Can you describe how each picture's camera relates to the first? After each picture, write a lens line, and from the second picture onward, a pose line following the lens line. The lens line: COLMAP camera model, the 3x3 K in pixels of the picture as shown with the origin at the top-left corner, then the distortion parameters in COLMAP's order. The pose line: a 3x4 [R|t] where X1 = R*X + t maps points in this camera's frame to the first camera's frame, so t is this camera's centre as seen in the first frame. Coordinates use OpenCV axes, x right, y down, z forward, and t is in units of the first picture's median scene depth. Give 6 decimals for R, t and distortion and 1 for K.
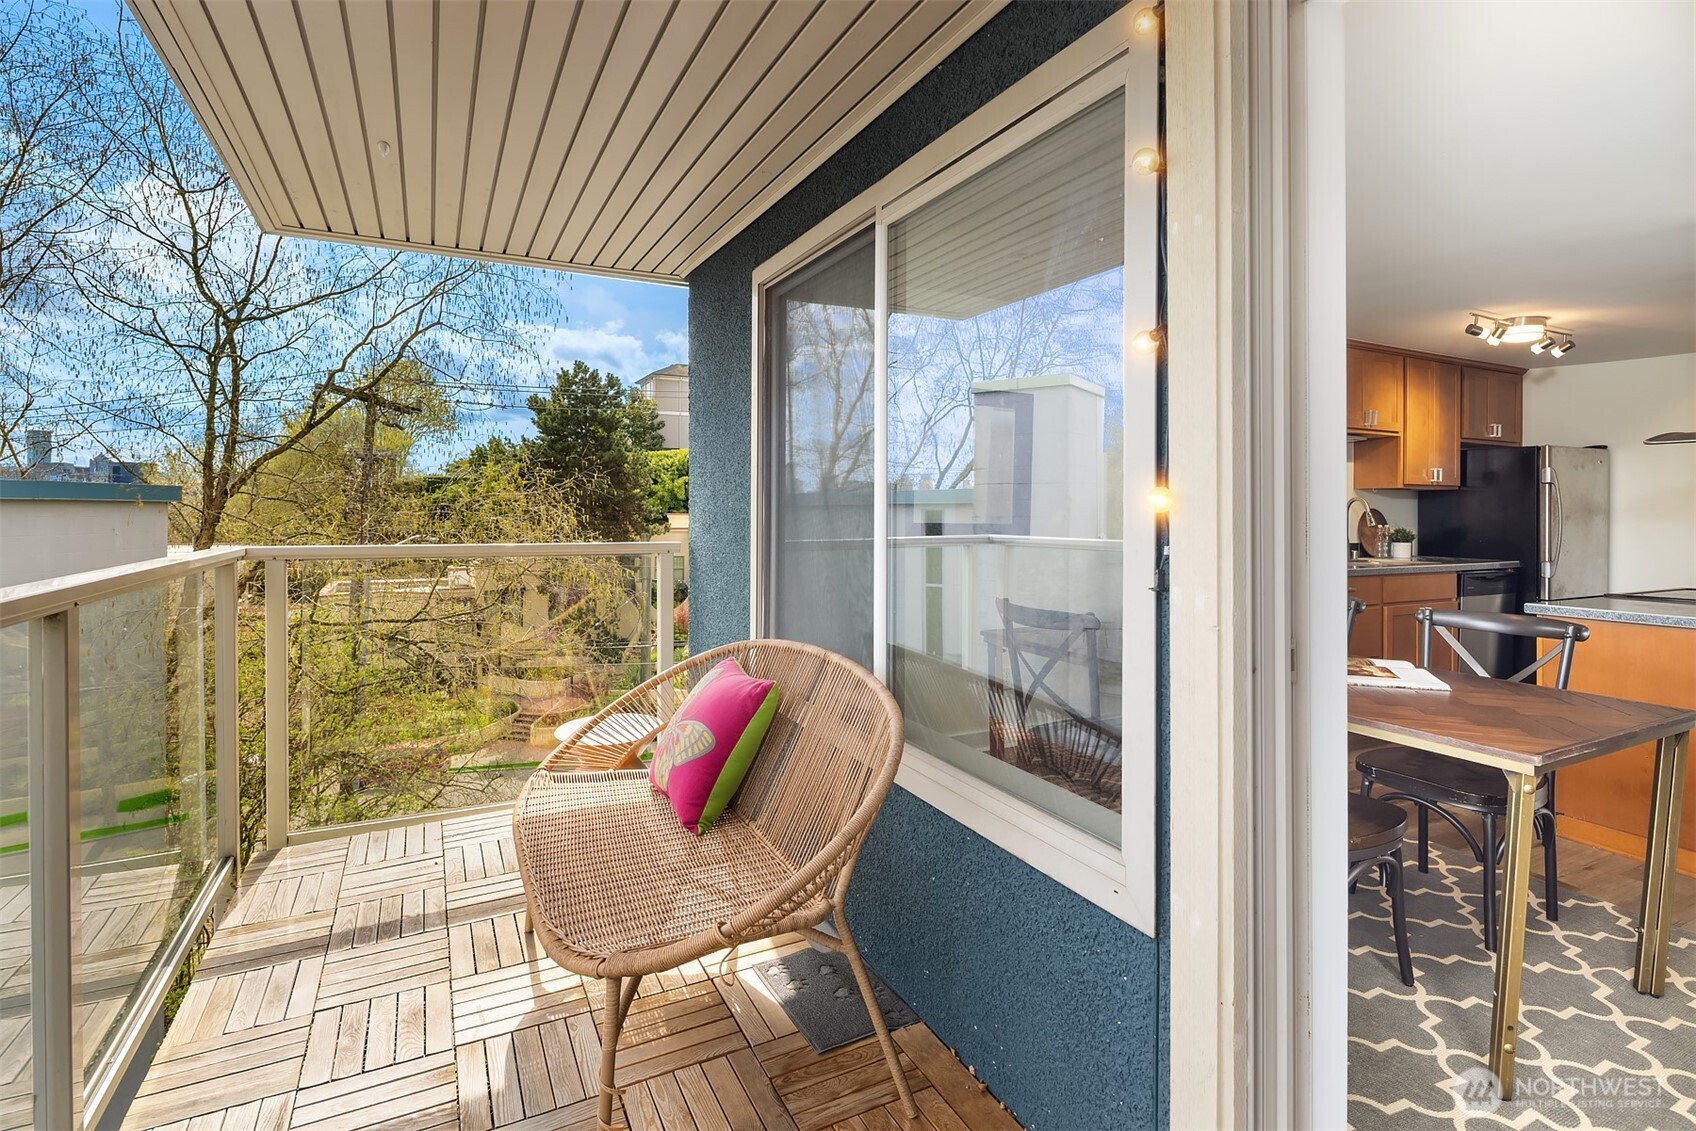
lens RADIAL K [[819.6, 0, 880.7], [0, 819.6, 514.9], [0, 0, 1]] dist [-0.003371, -0.000748]
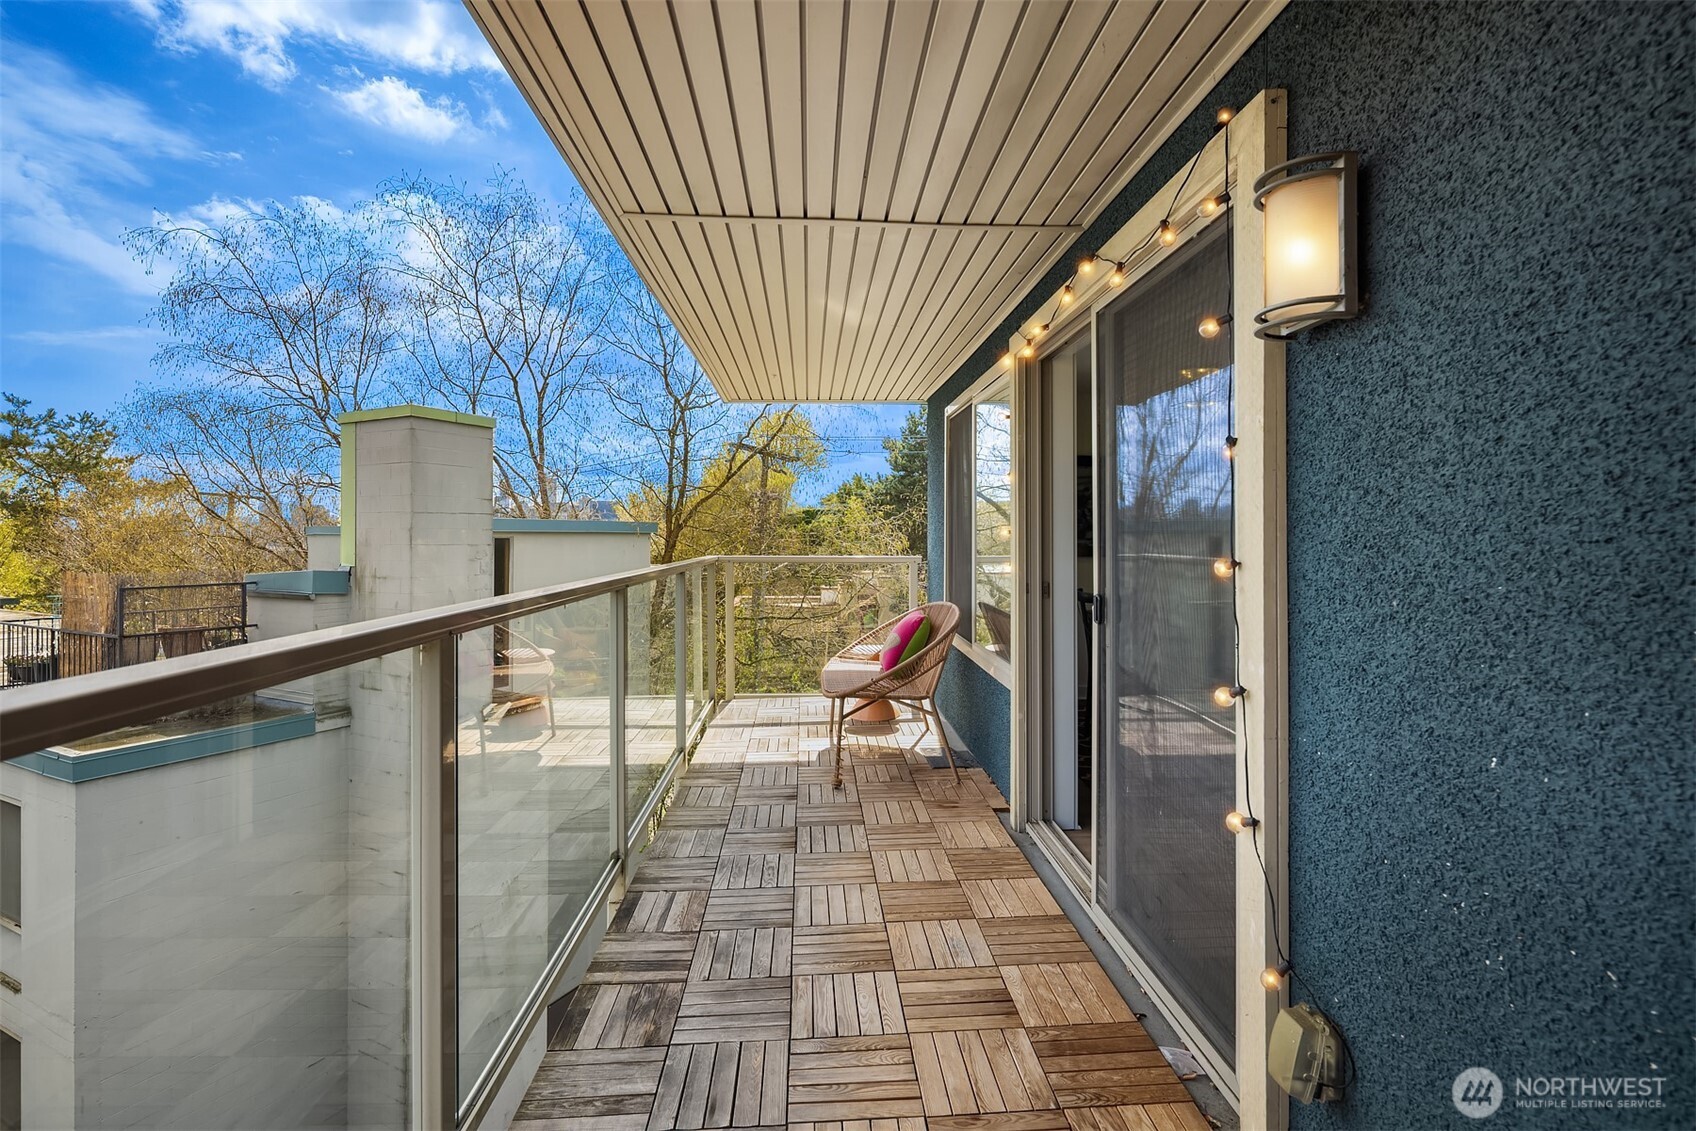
lens RADIAL K [[819.6, 0, 853.9], [0, 819.6, 551.1], [0, 0, 1]] dist [-0.003371, -0.000748]
pose [[0.901070, 0.005058, -0.433643, 0.102915], [-0.000161, 0.999936, 0.011330, 0.000941], [0.433673, -0.010139, 0.901013, -0.169618]]
